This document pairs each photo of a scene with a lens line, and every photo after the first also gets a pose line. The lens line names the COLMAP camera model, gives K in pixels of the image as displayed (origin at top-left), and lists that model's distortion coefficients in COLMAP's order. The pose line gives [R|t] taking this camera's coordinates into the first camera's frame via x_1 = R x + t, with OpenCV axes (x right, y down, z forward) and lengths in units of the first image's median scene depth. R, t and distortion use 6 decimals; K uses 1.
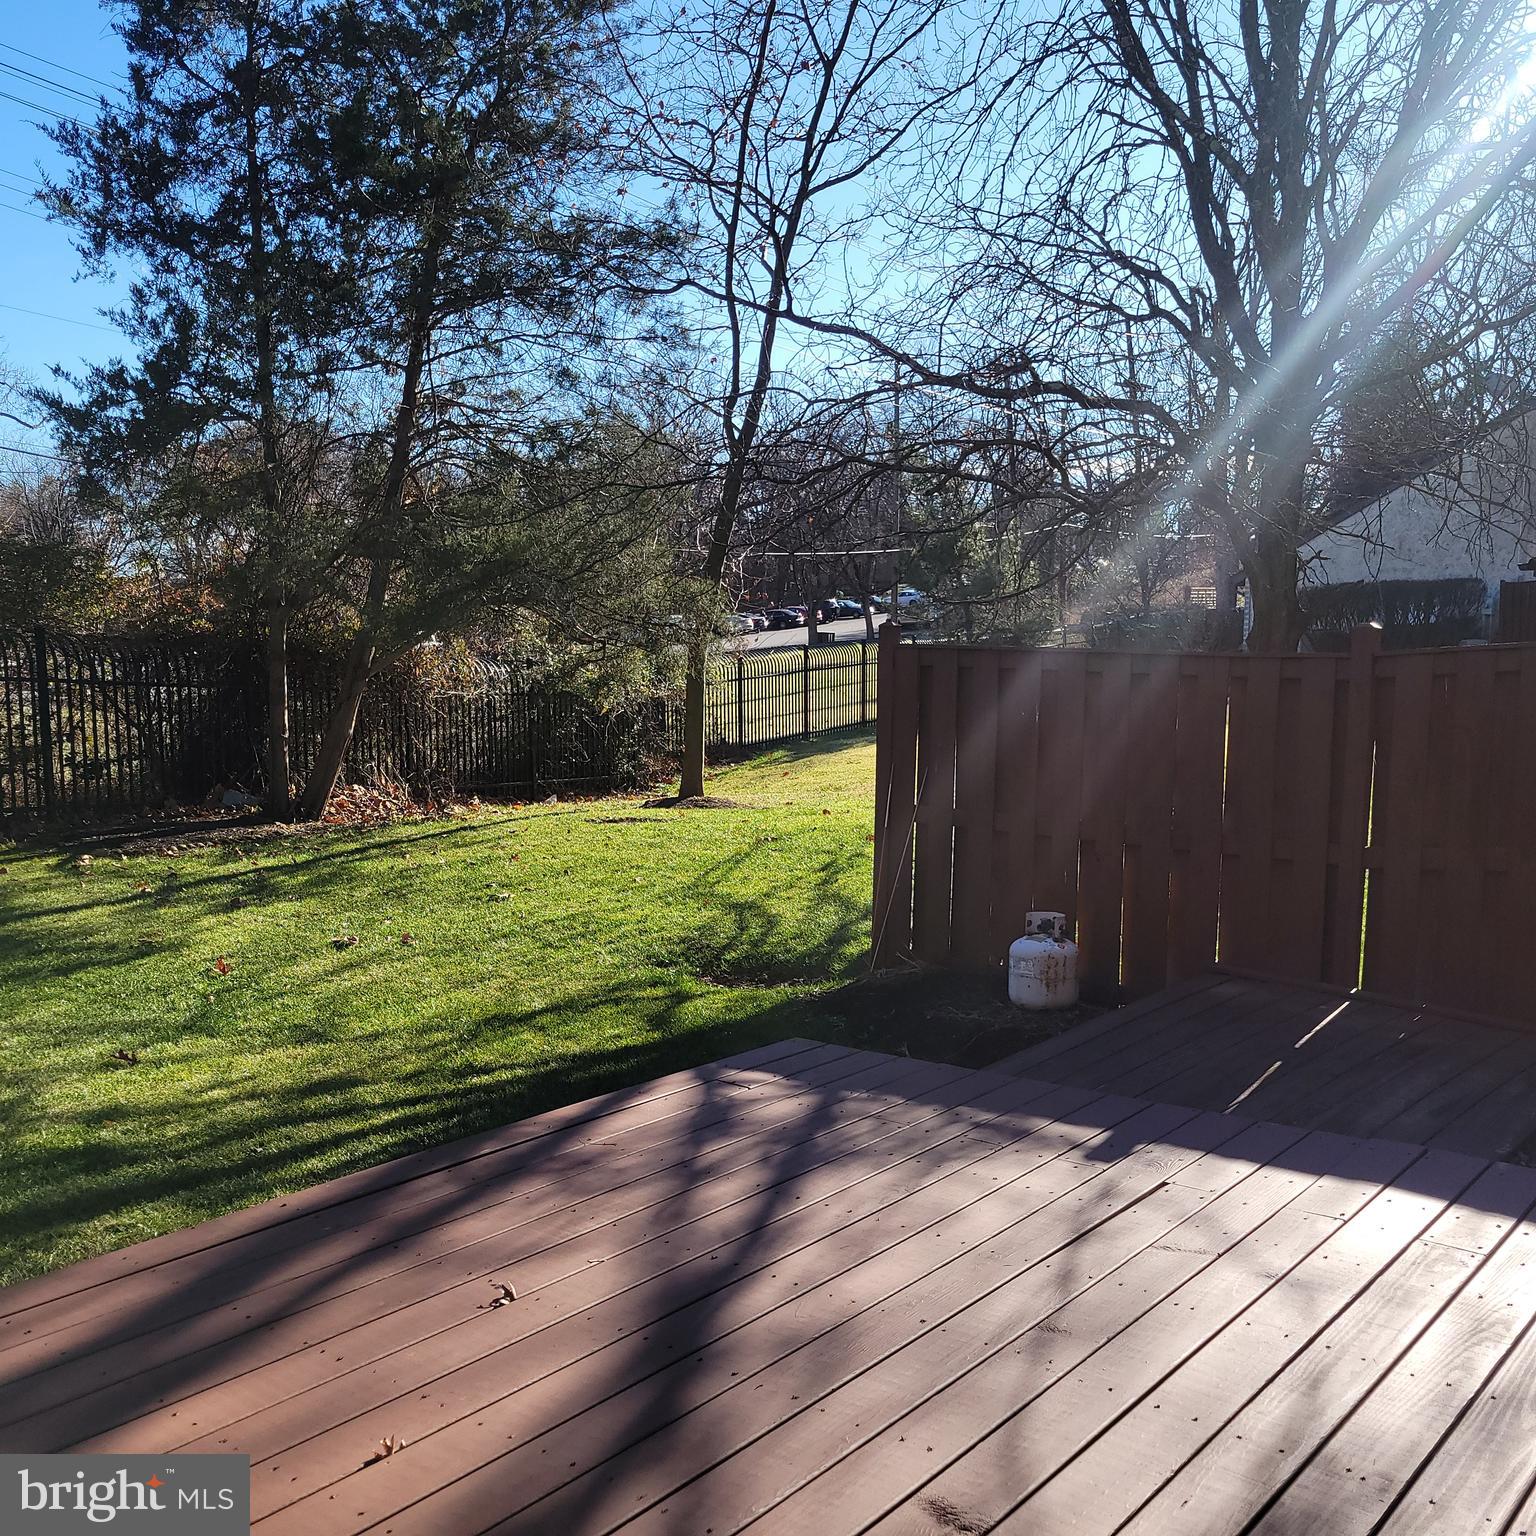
lens RADIAL K [[1542.3, 0, 758.0], [0, 1542.3, 770.7], [0, 0, 1]] dist [0.044078, -0.001646]
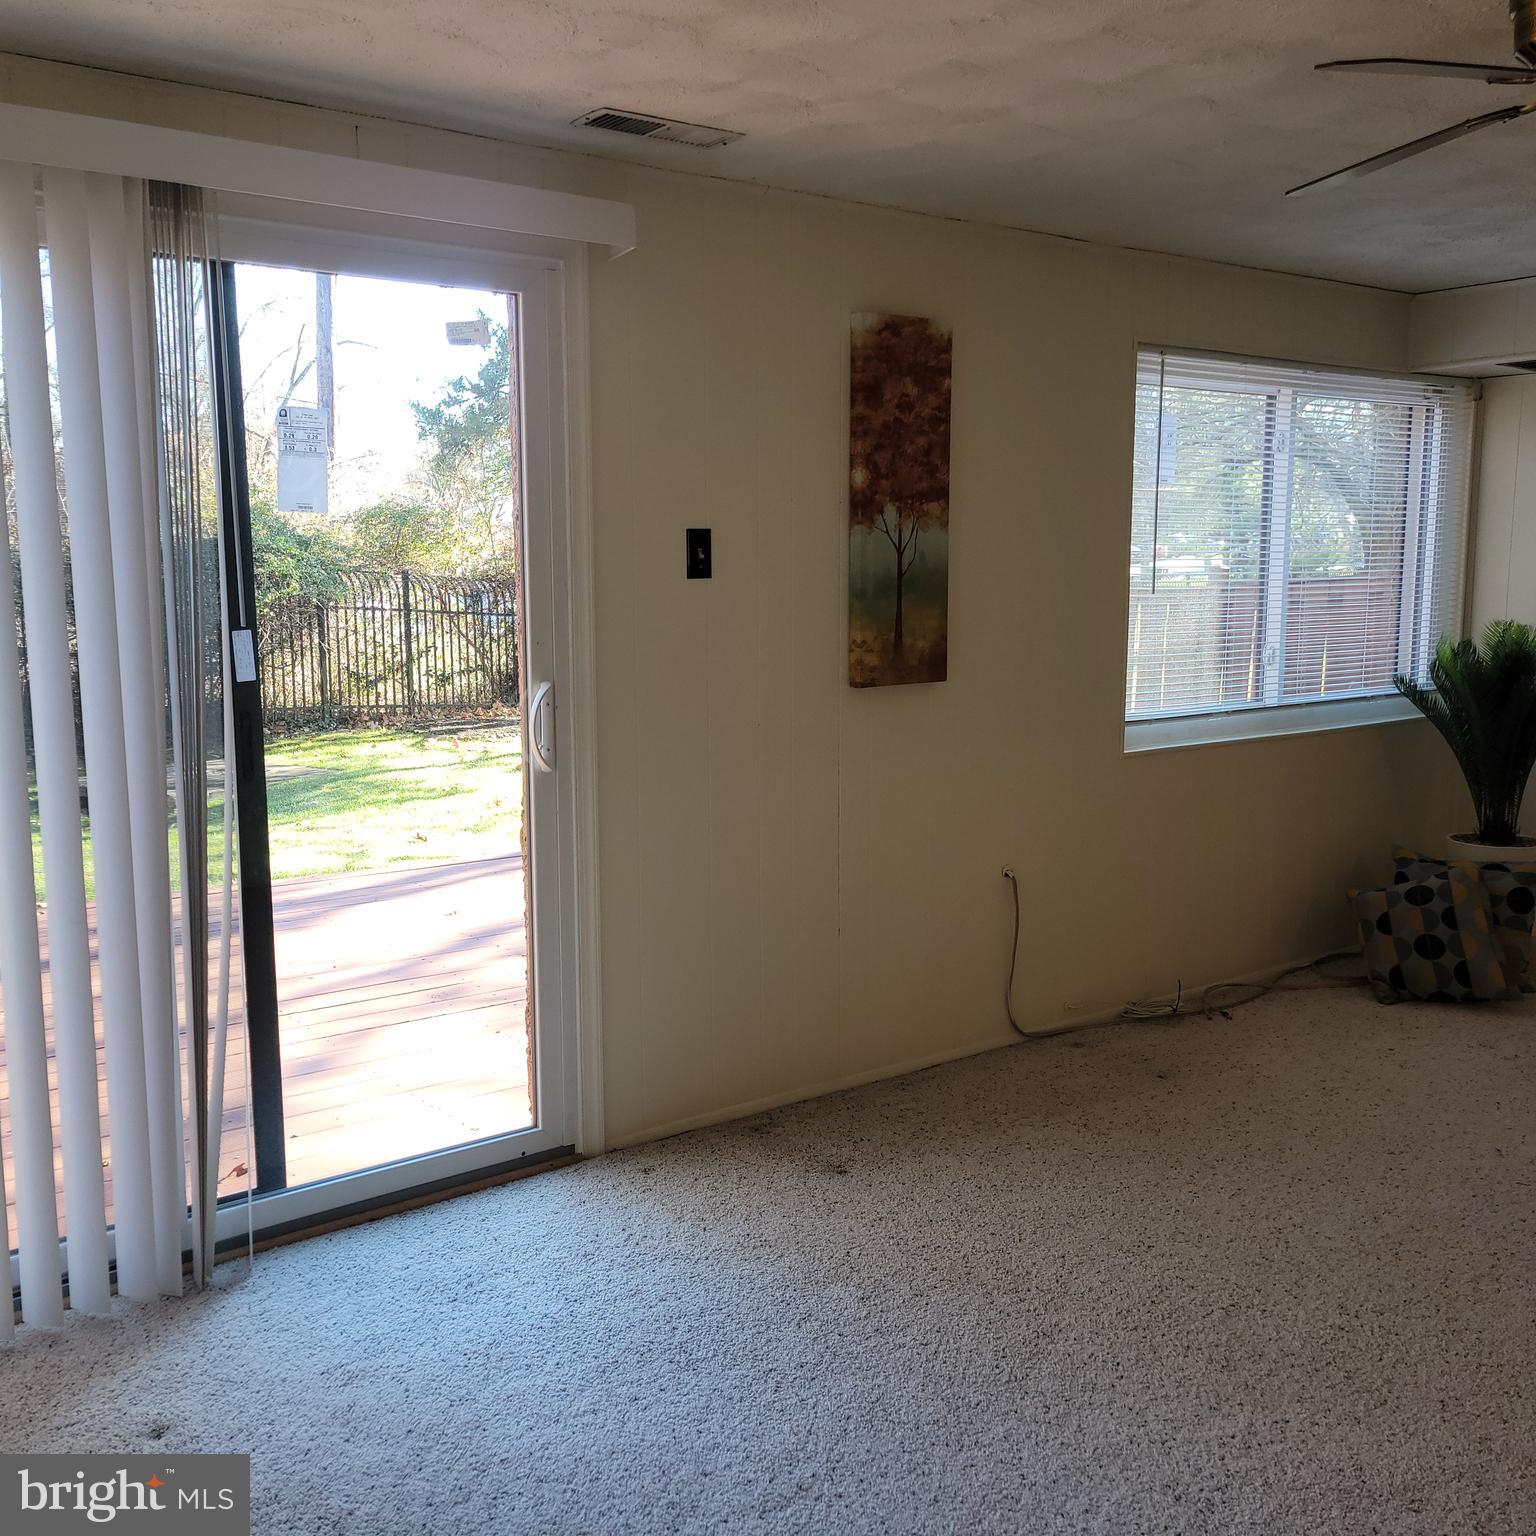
lens RADIAL K [[1542.3, 0, 758.0], [0, 1542.3, 770.7], [0, 0, 1]] dist [0.044078, -0.001646]
pose [[0.973629, 0.030320, -0.226114, 0.140878], [-0.020865, 0.998810, 0.044086, 0.014431], [0.227181, -0.038205, 0.973103, -0.233484]]
